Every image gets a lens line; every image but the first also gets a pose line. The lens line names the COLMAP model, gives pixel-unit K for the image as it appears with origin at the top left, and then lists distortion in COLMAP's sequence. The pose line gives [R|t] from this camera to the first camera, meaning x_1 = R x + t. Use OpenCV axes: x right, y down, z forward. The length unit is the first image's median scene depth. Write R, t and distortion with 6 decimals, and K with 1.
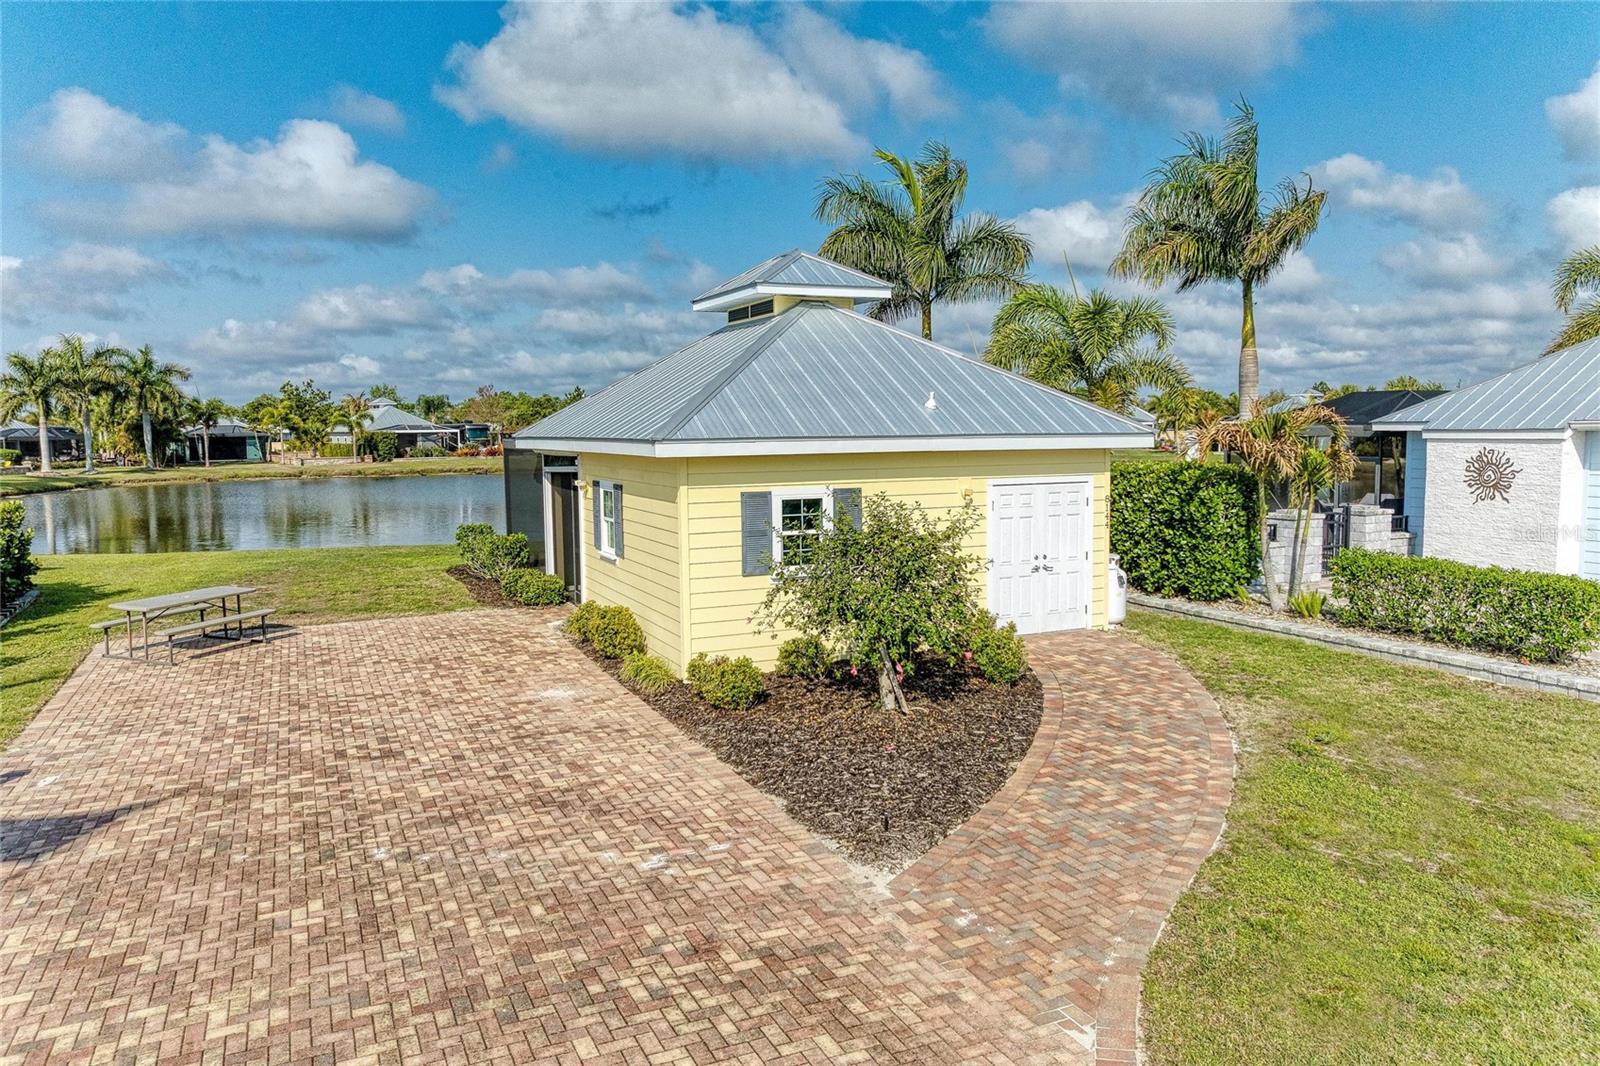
lens RADIAL K [[1116.7, 0, 800.0], [0, 1116.7, 533.0], [0, 0, 1]] dist [-0.014316, 0.008536]
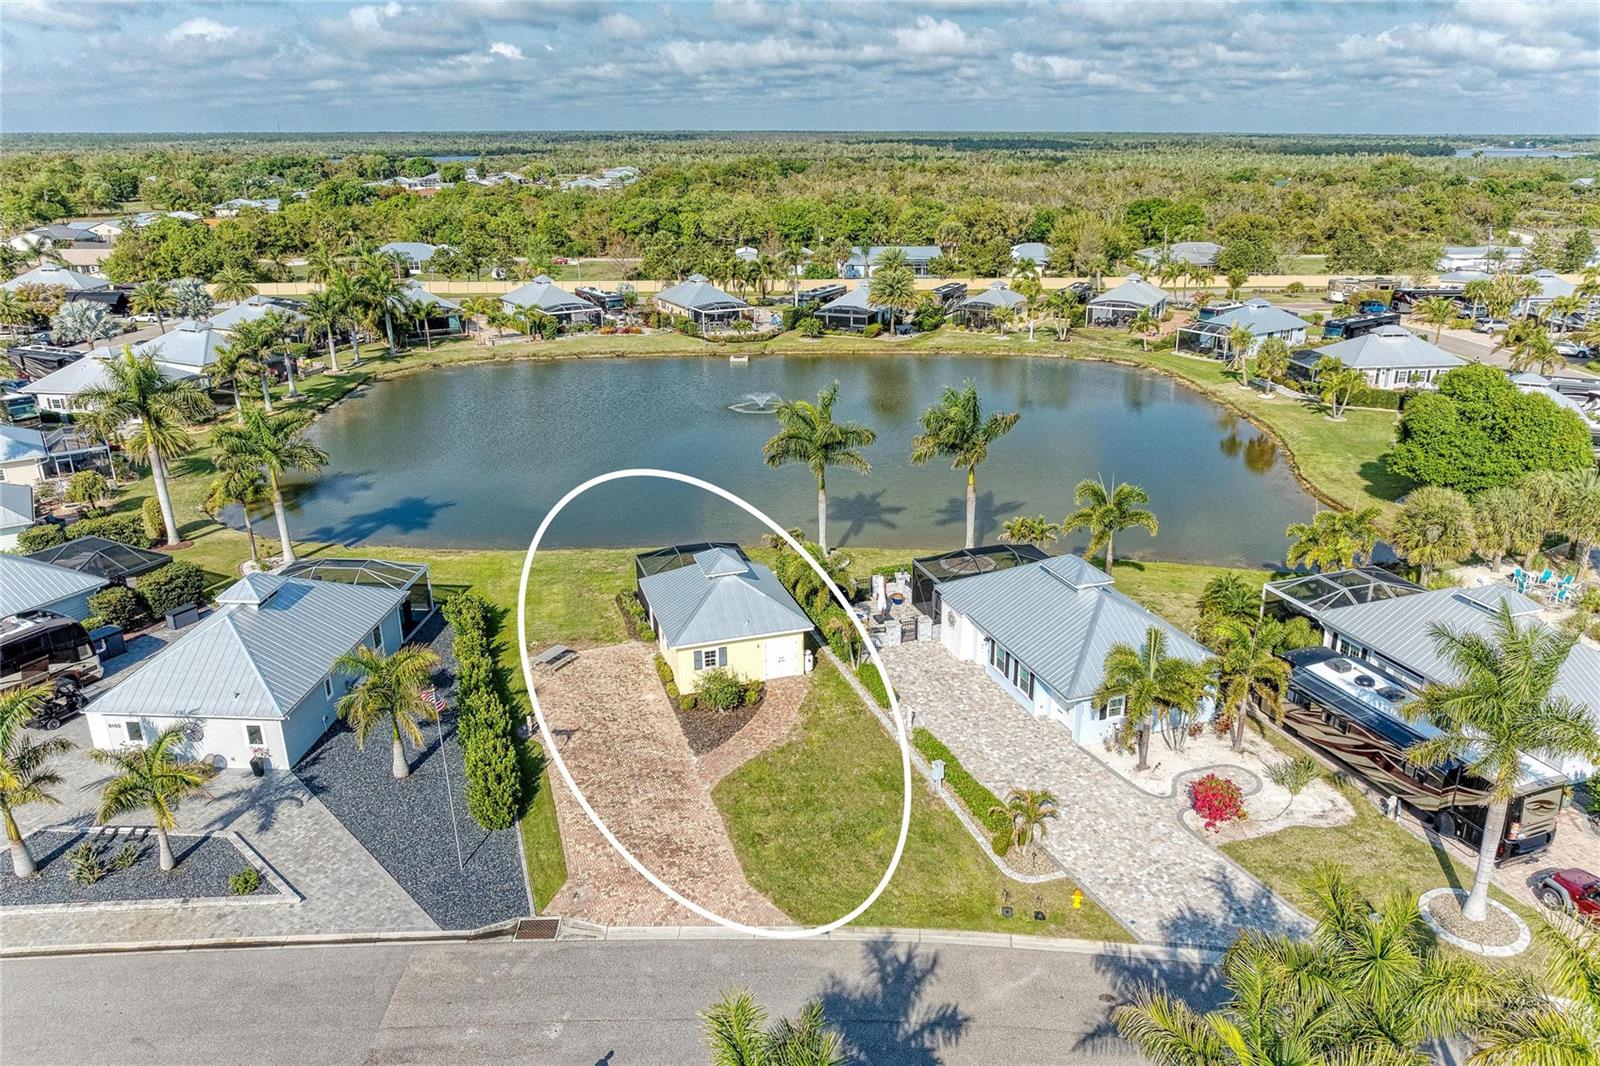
lens RADIAL K [[1117.2, 0, 813.3], [0, 1117.2, 525.3], [0, 0, 1]] dist [-0.018904, -0.001475]
pose [[0.994264, 0.042088, -0.098328, 0.648383], [-0.016599, 0.968905, 0.246876, -1.272488], [0.105661, -0.243828, 0.964046, -2.348405]]
